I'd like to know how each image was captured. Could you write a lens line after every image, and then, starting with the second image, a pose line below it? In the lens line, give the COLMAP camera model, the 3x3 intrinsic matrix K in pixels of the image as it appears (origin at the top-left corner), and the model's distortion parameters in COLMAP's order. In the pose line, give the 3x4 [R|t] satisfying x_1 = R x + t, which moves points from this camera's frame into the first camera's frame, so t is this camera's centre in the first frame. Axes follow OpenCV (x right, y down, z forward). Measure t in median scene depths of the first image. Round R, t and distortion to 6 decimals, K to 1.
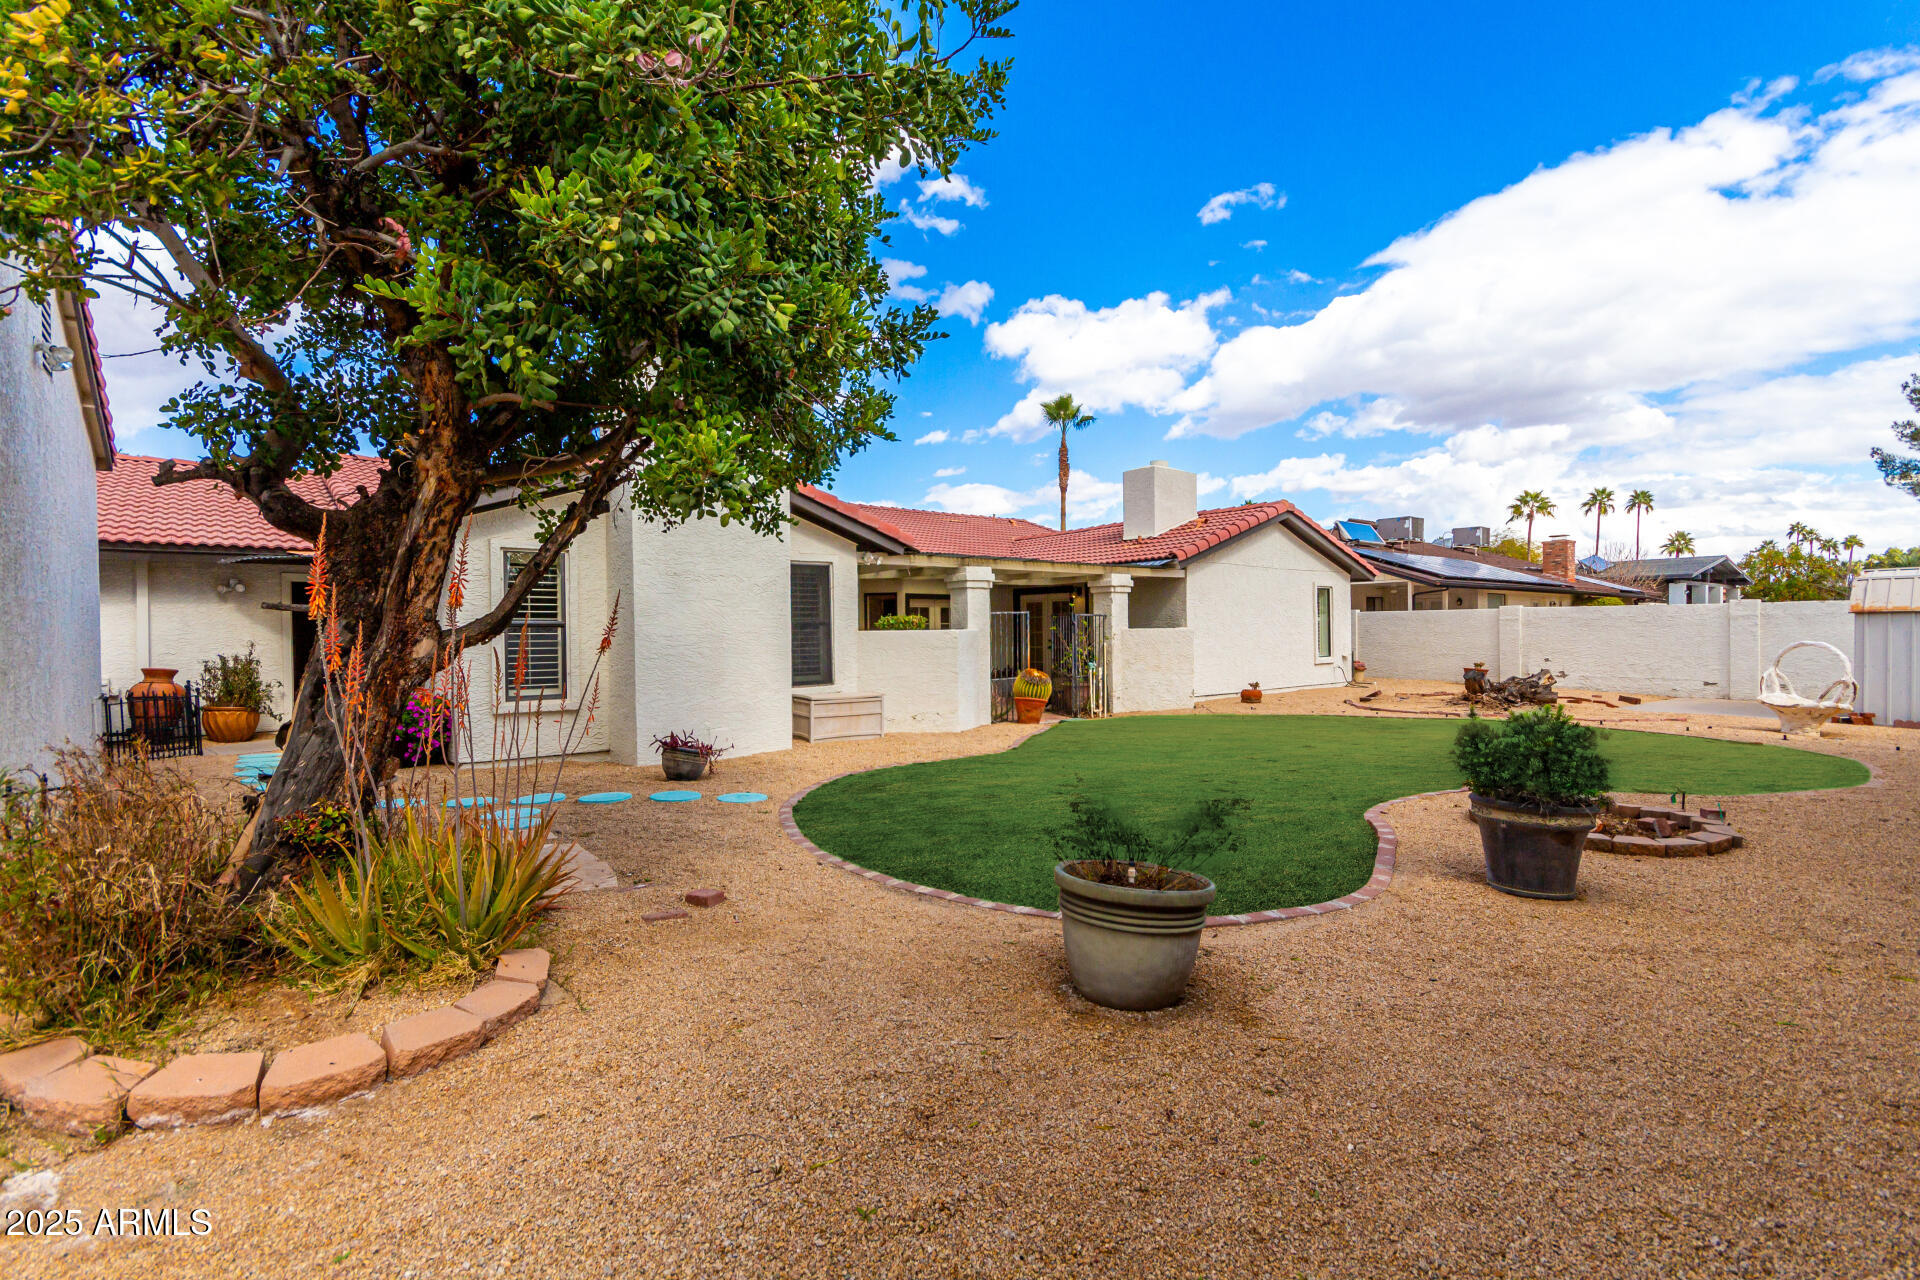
lens RADIAL K [[888.1, 0, 968.6], [0, 888.1, 639.0], [0, 0, 1]] dist [0.010686, -0.001212]
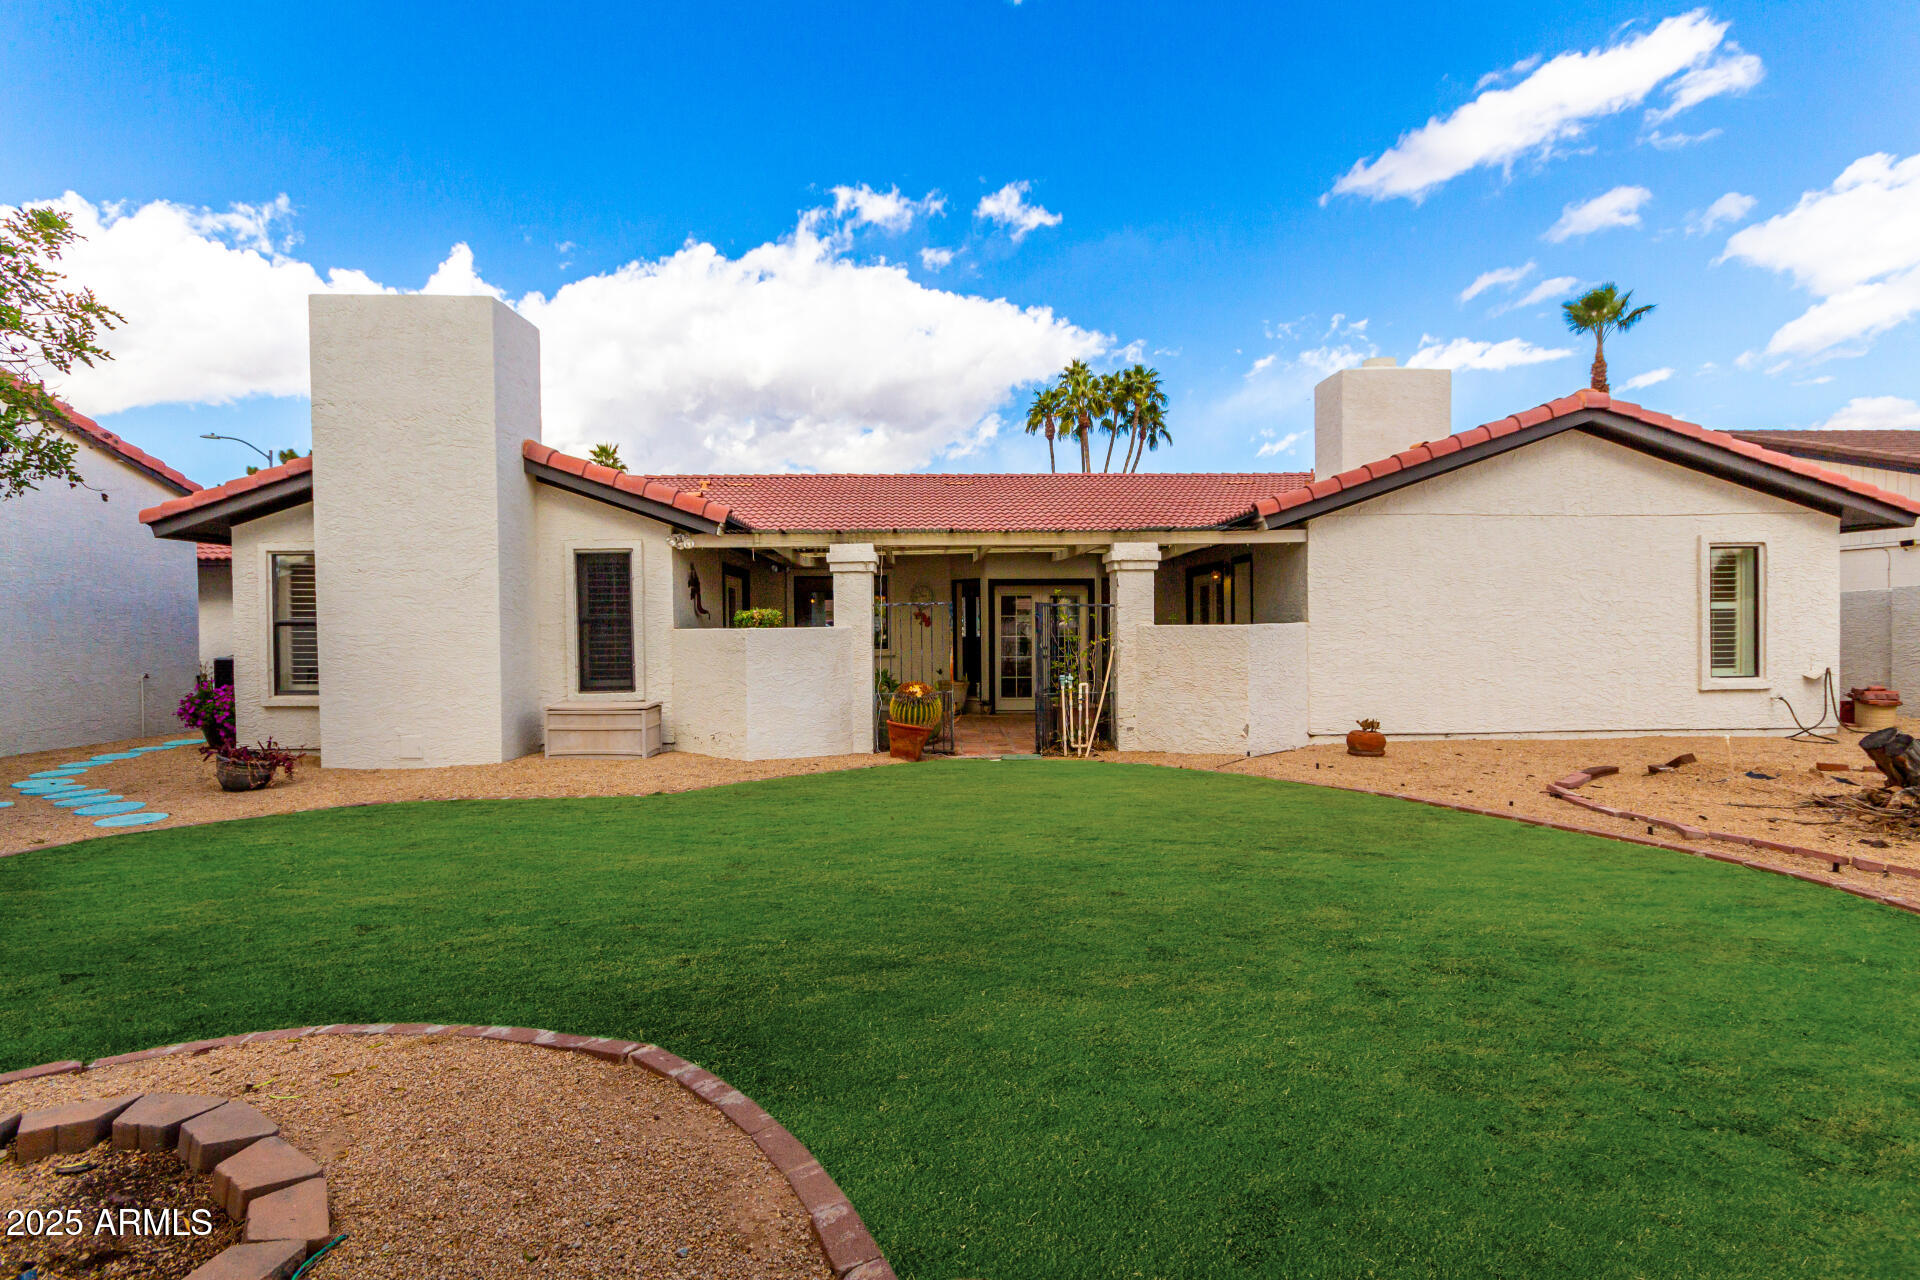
lens RADIAL K [[888.1, 0, 966.1], [0, 888.1, 638.3], [0, 0, 1]] dist [0.010686, -0.001212]
pose [[0.783927, 0.011114, -0.620753, 0.550228], [-0.004321, 0.999913, 0.012445, -0.010650], [0.620837, -0.007074, 0.783907, 0.458390]]
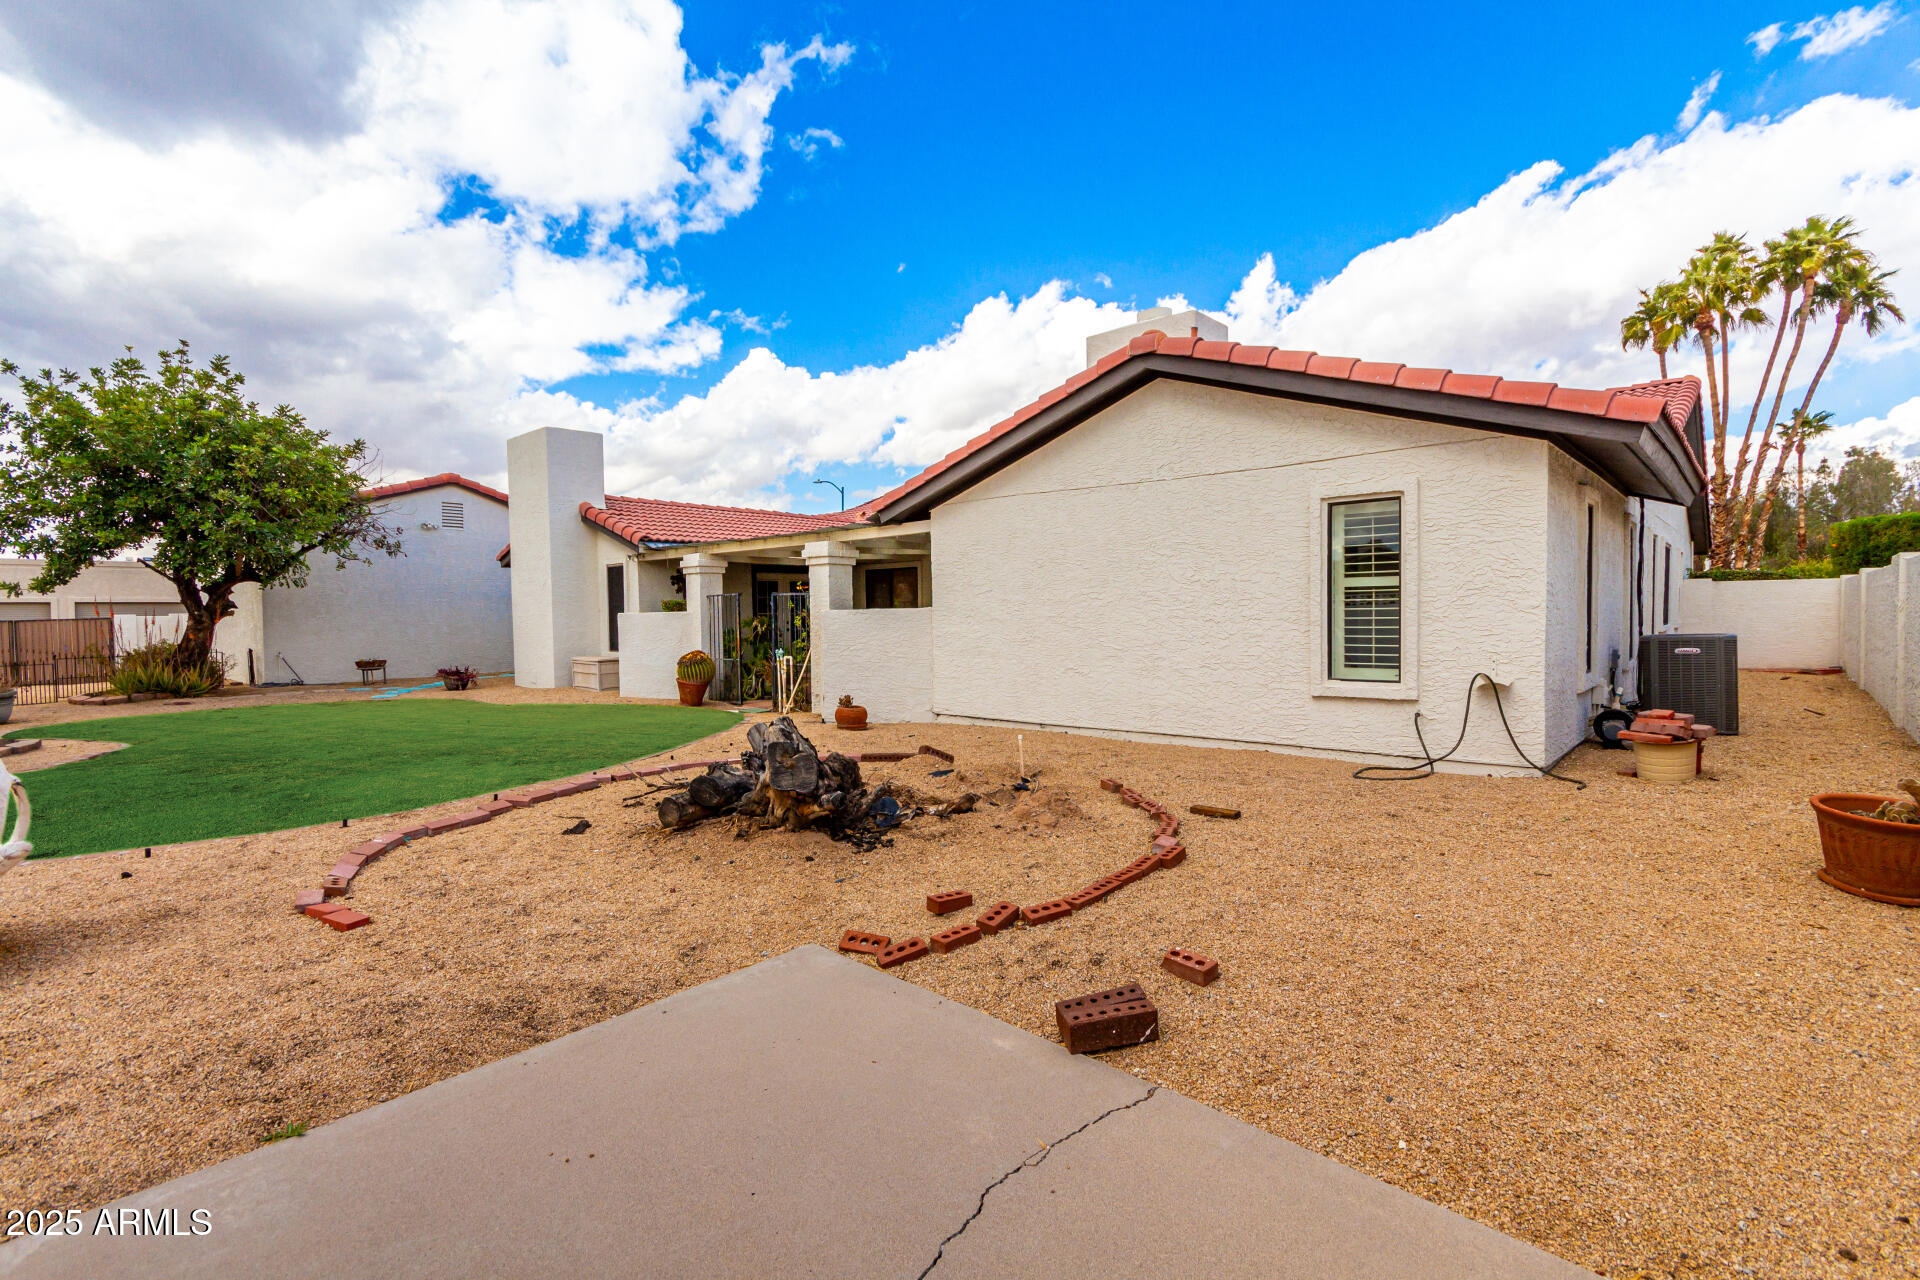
lens RADIAL K [[888.1, 0, 966.6], [0, 888.1, 630.6], [0, 0, 1]] dist [0.010686, -0.001212]
pose [[0.125813, 0.030994, -0.991570, 1.124928], [0.003011, 0.999495, 0.031624, -0.020468], [0.992049, -0.006964, 0.125656, 1.180495]]
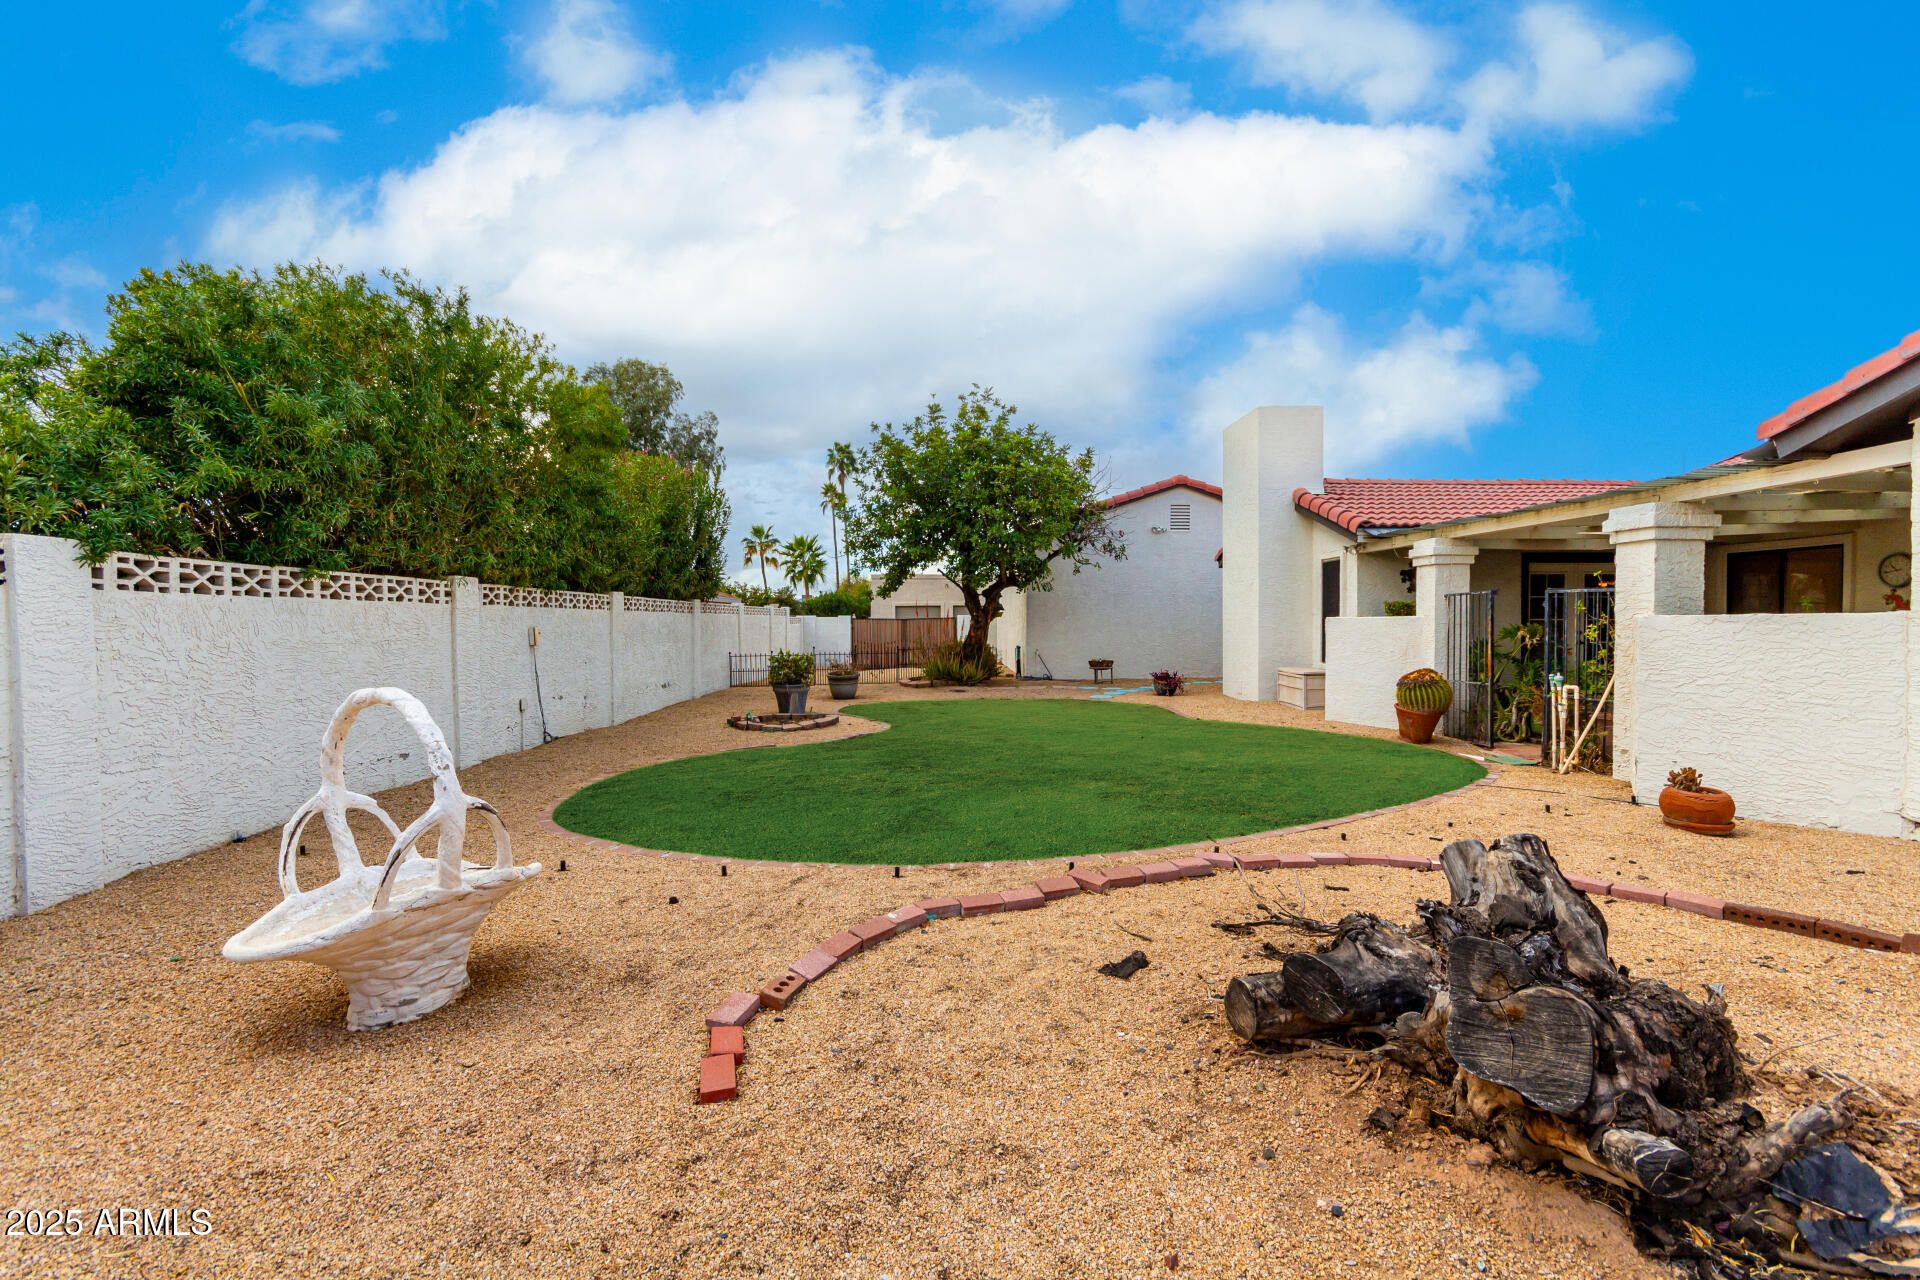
lens RADIAL K [[888.1, 0, 955.1], [0, 888.1, 643.2], [0, 0, 1]] dist [0.010686, -0.001212]
pose [[-0.637414, 0.032036, -0.769855, 0.912259], [0.002582, 0.999219, 0.039442, -0.018748], [0.770517, 0.023153, -0.636999, 1.175324]]
